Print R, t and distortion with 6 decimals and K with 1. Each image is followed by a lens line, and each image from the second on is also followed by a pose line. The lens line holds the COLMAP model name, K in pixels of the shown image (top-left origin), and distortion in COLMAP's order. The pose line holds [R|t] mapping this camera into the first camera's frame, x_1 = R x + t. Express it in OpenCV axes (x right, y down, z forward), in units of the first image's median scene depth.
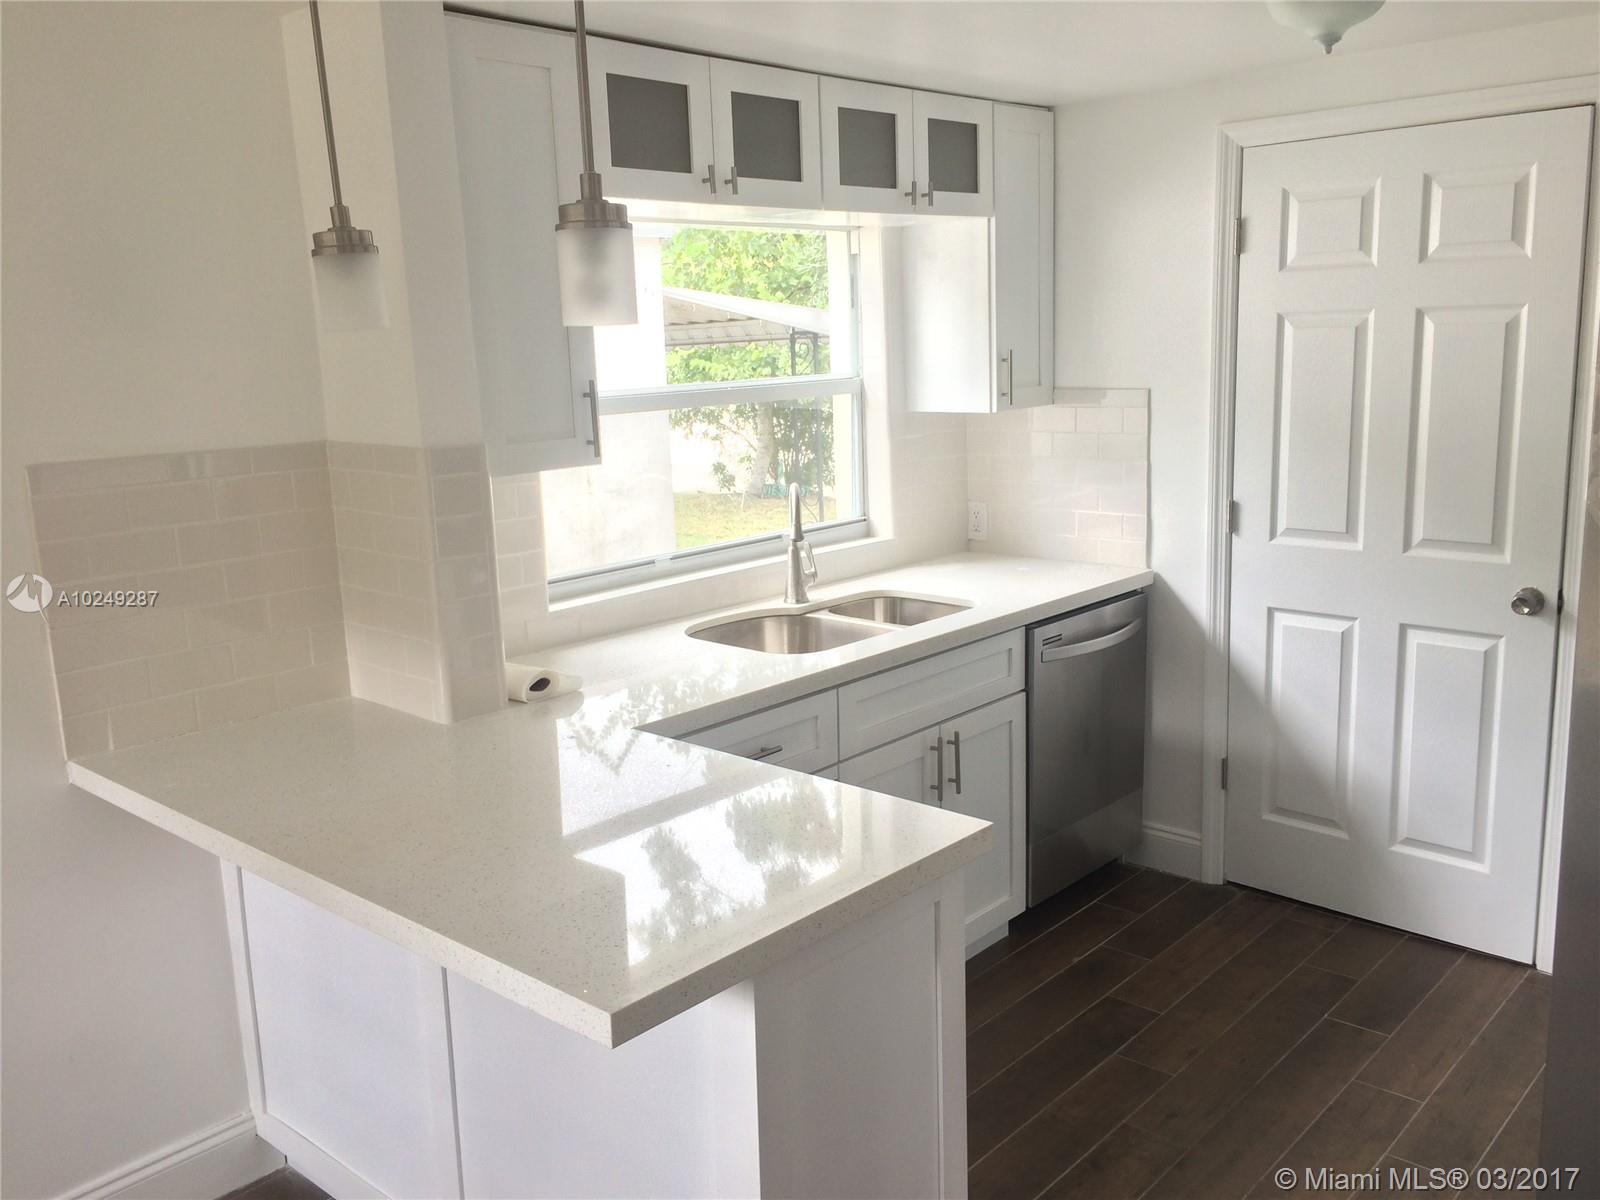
lens RADIAL K [[1377.4, 0, 800.0], [0, 1377.4, 600.0], [0, 0, 1]] dist [0.055713, -0.000109]
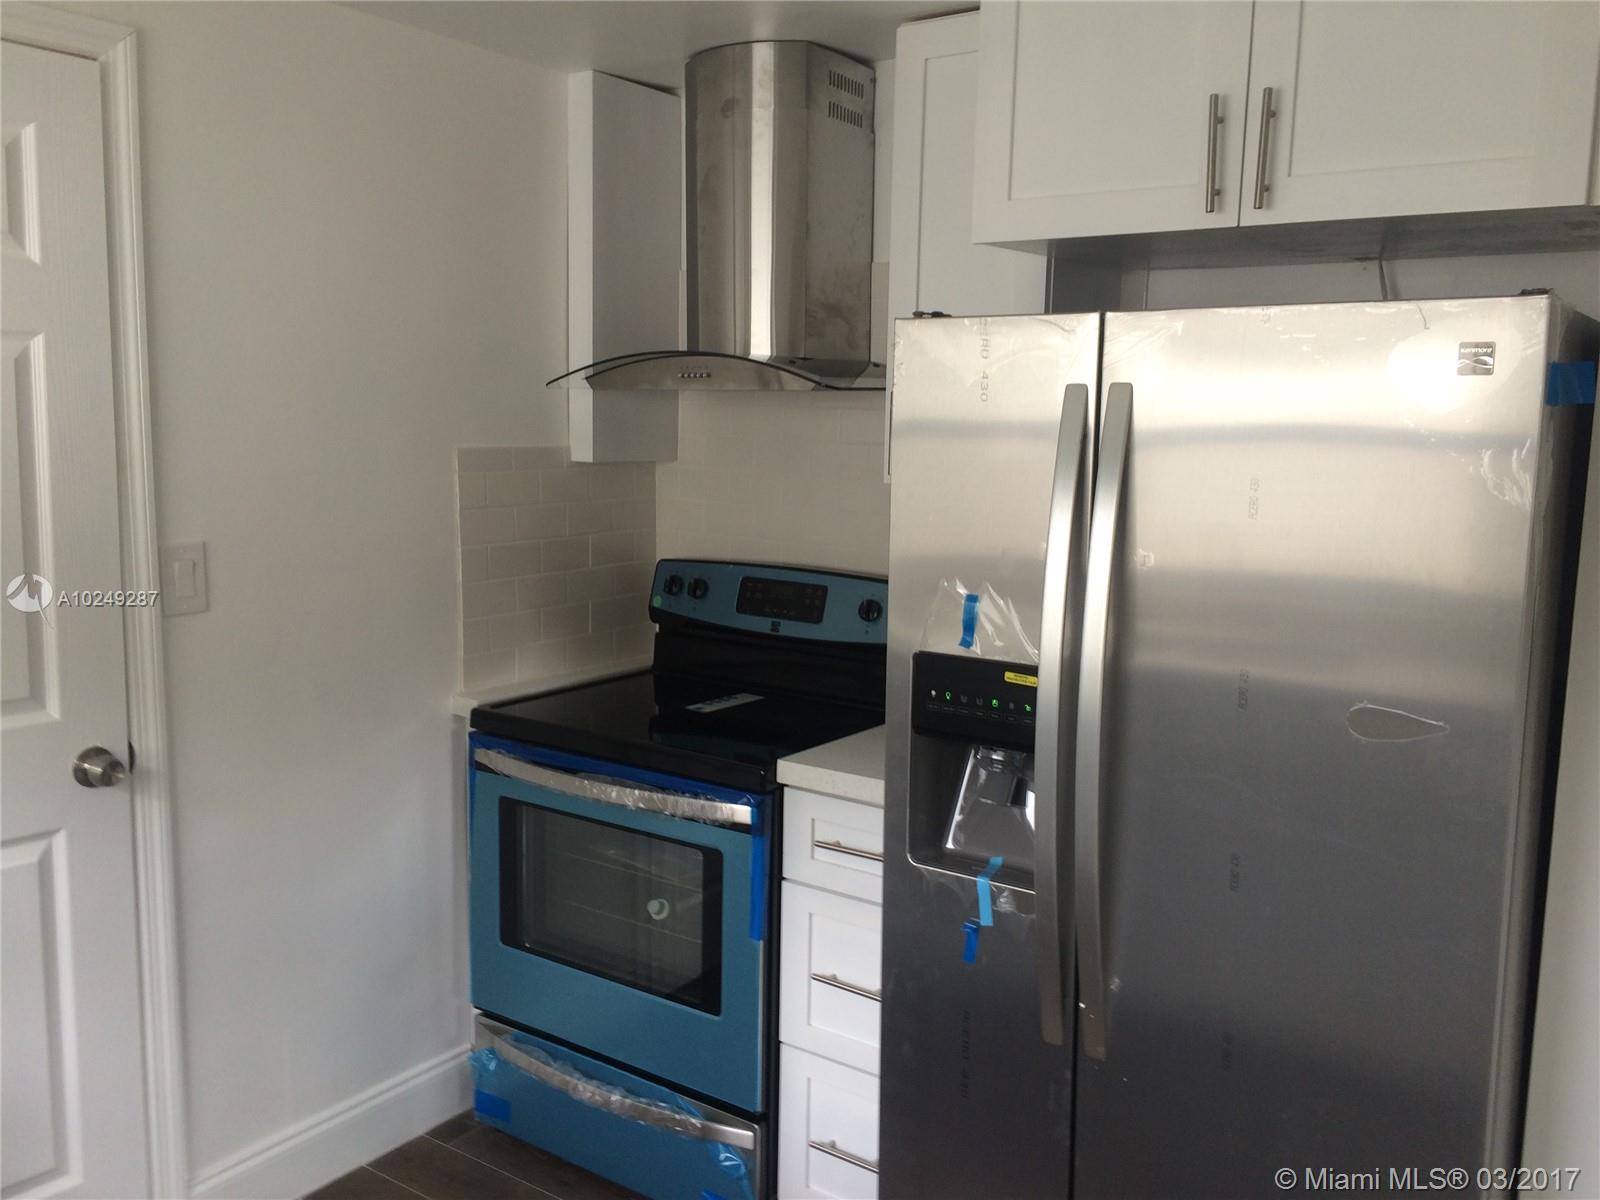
lens RADIAL K [[1322.9, 0, 800.0], [0, 1322.9, 600.0], [0, 0, 1]] dist [-0.002236, -0.003314]
pose [[-0.133522, -0.100062, 0.985982, -0.149627], [0.178097, 0.976271, 0.123194, -0.093410], [-0.974912, 0.192050, -0.112533, 0.691828]]
